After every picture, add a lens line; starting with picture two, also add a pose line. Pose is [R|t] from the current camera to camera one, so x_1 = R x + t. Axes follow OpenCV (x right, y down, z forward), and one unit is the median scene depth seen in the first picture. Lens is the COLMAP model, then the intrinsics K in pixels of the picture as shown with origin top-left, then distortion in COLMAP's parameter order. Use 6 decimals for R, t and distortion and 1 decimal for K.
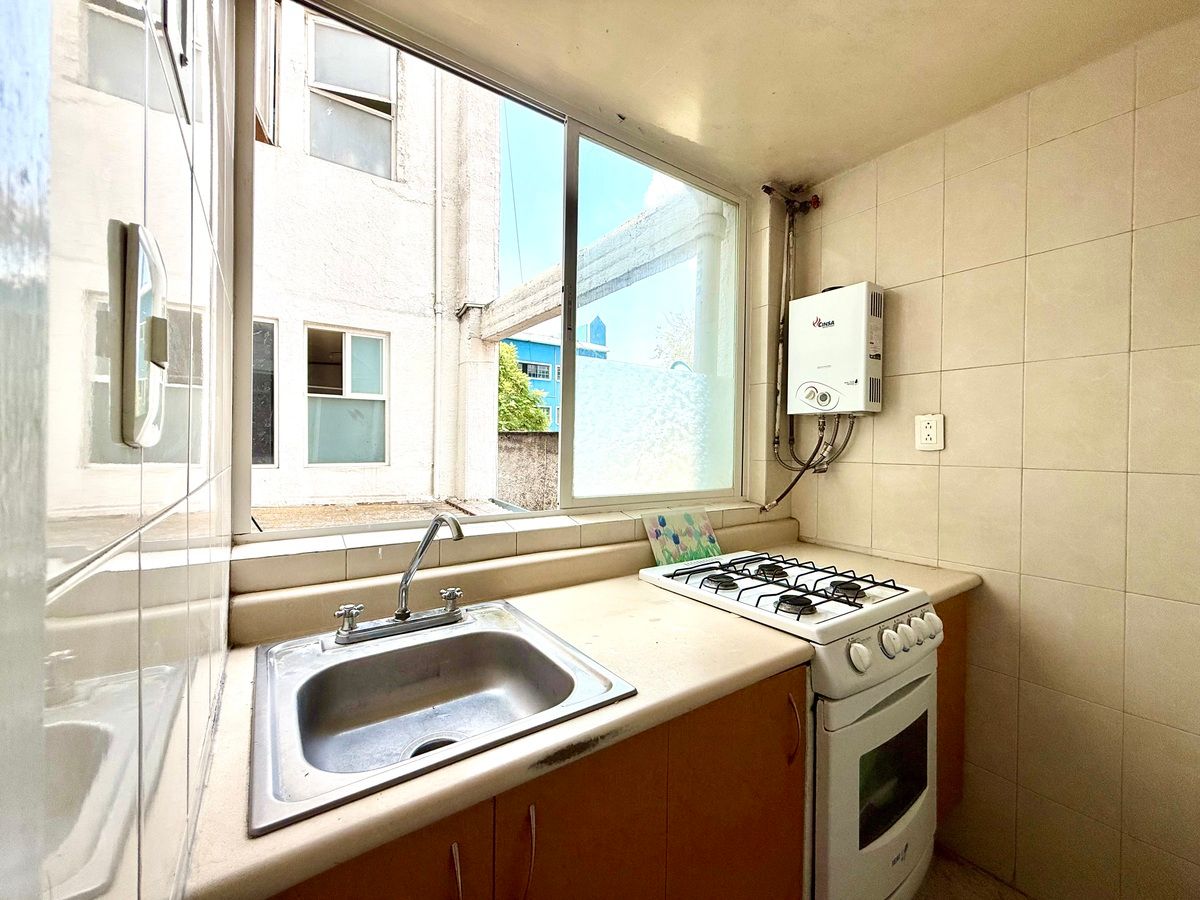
lens RADIAL K [[478.9, 0, 592.8], [0, 478.9, 450.5], [0, 0, 1]] dist [-0.000211, 0.000007]
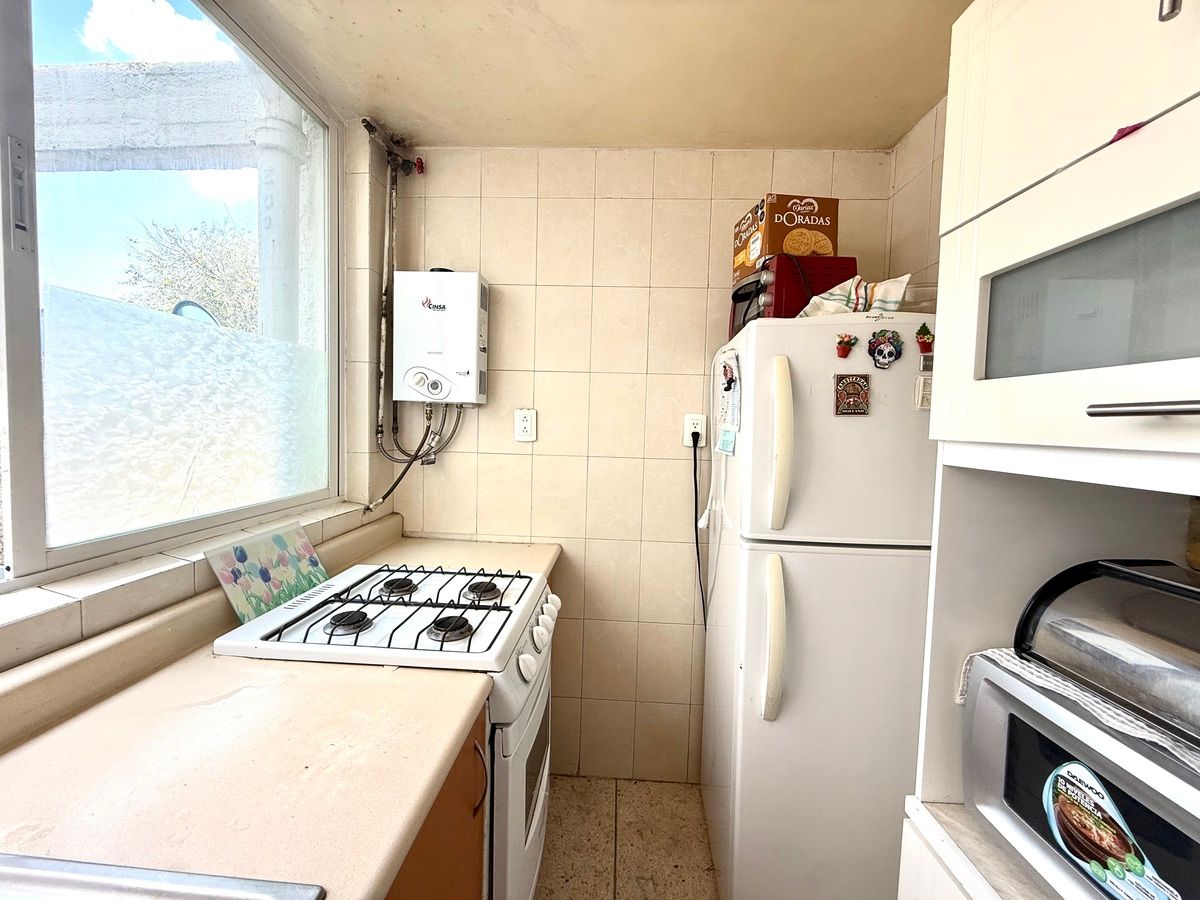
lens RADIAL K [[478.9, 0, 592.8], [0, 478.9, 450.5], [0, 0, 1]] dist [-0.000211, 0.000007]
pose [[0.621250, -0.044035, 0.782374, -0.066441], [-0.013242, 0.997687, 0.066668, -0.049408], [-0.783501, -0.051778, 0.619230, 0.162955]]
